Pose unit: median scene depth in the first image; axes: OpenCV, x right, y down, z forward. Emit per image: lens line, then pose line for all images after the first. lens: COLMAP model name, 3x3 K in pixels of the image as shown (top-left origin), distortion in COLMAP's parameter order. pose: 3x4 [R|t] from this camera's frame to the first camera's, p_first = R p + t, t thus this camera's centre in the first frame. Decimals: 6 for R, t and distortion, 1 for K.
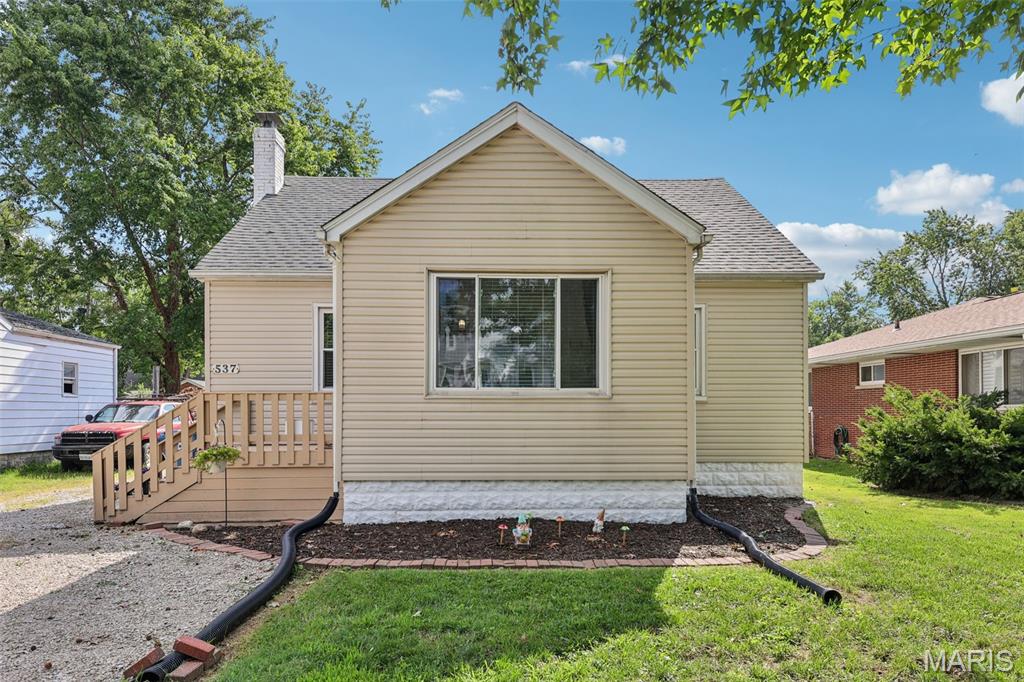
lens RADIAL K [[678.1, 0, 506.2], [0, 678.1, 410.7], [0, 0, 1]] dist [0.015958, 0.002150]
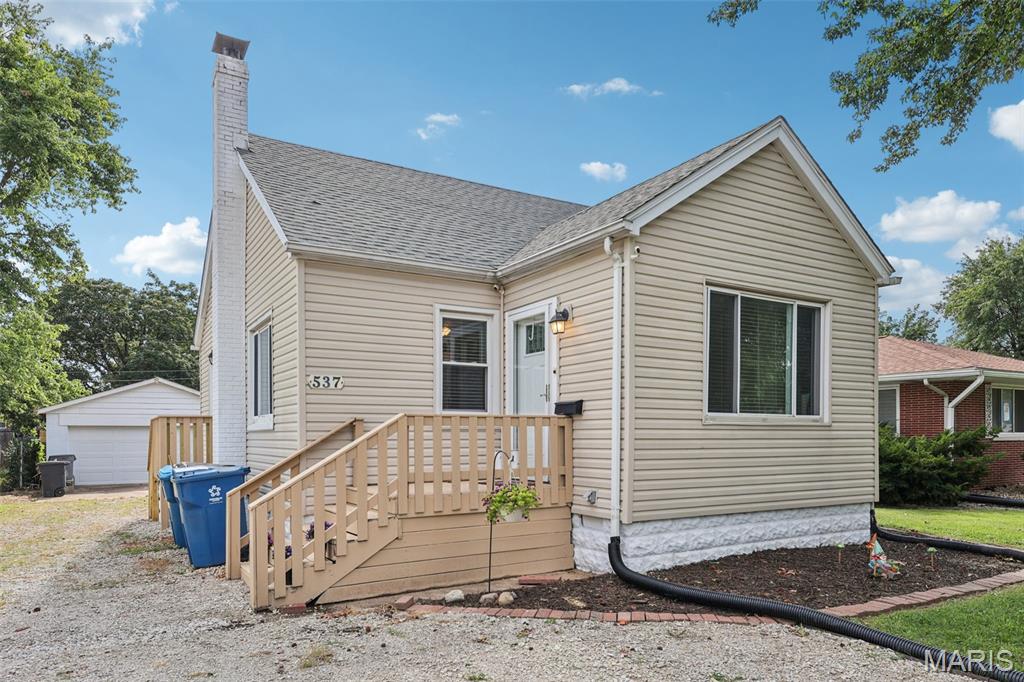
lens RADIAL K [[688.8, 0, 505.3], [0, 688.8, 440.3], [0, 0, 1]] dist [0.008665, 0.000079]
pose [[0.868626, -0.004102, 0.495451, -0.791350], [0.002601, 0.999990, 0.003718, -0.001527], [-0.495461, -0.001941, 0.868628, 0.335493]]
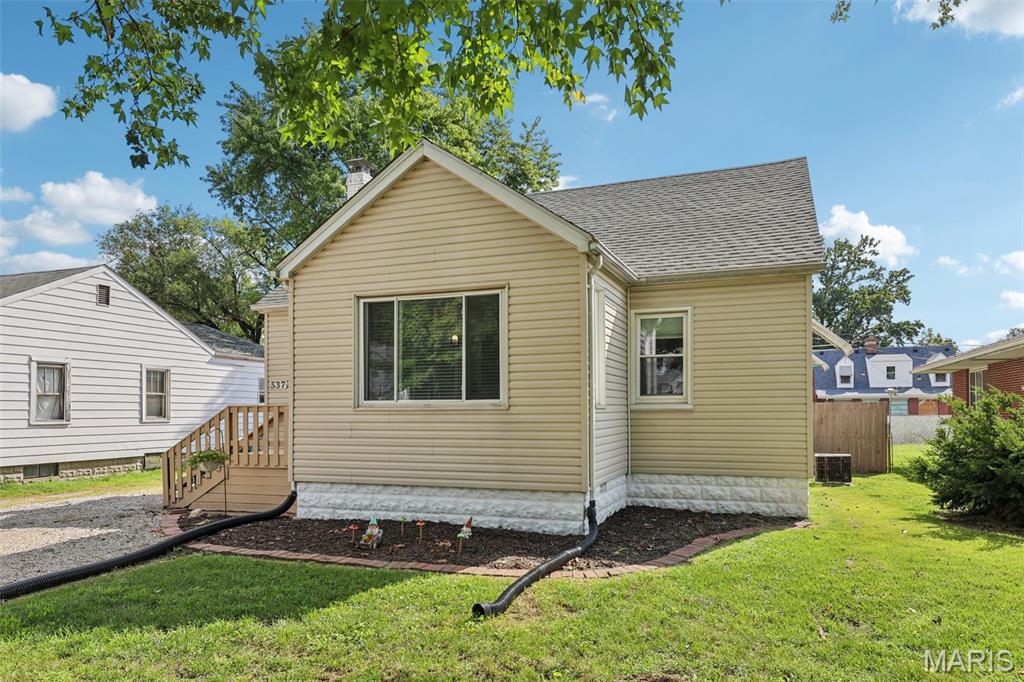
lens RADIAL K [[678.1, 0, 506.2], [0, 678.1, 410.7], [0, 0, 1]] dist [0.015958, 0.002150]
pose [[0.928456, -0.004885, -0.371411, 0.531724], [0.003716, 0.999986, -0.003864, -0.012418], [0.371424, 0.002207, 0.928461, 0.045322]]
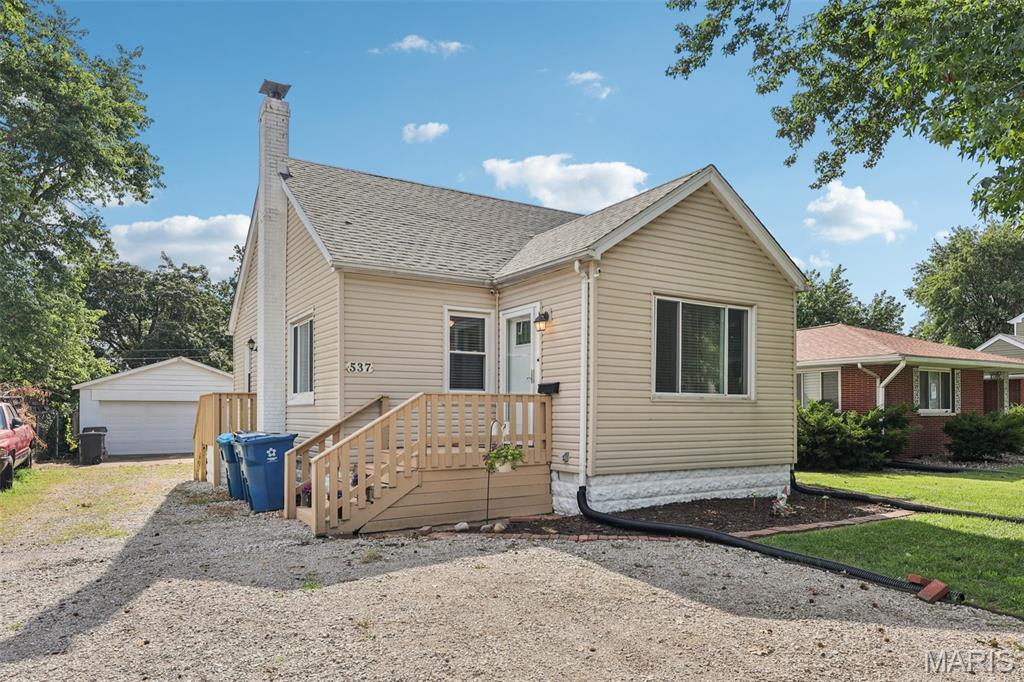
lens RADIAL K [[678.1, 0, 506.2], [0, 678.1, 410.7], [0, 0, 1]] dist [0.015958, 0.002150]
pose [[0.863709, 0.002582, 0.503985, -0.917626], [-0.000436, 0.999990, -0.004377, 0.002996], [-0.503991, 0.003561, 0.863701, 0.113602]]
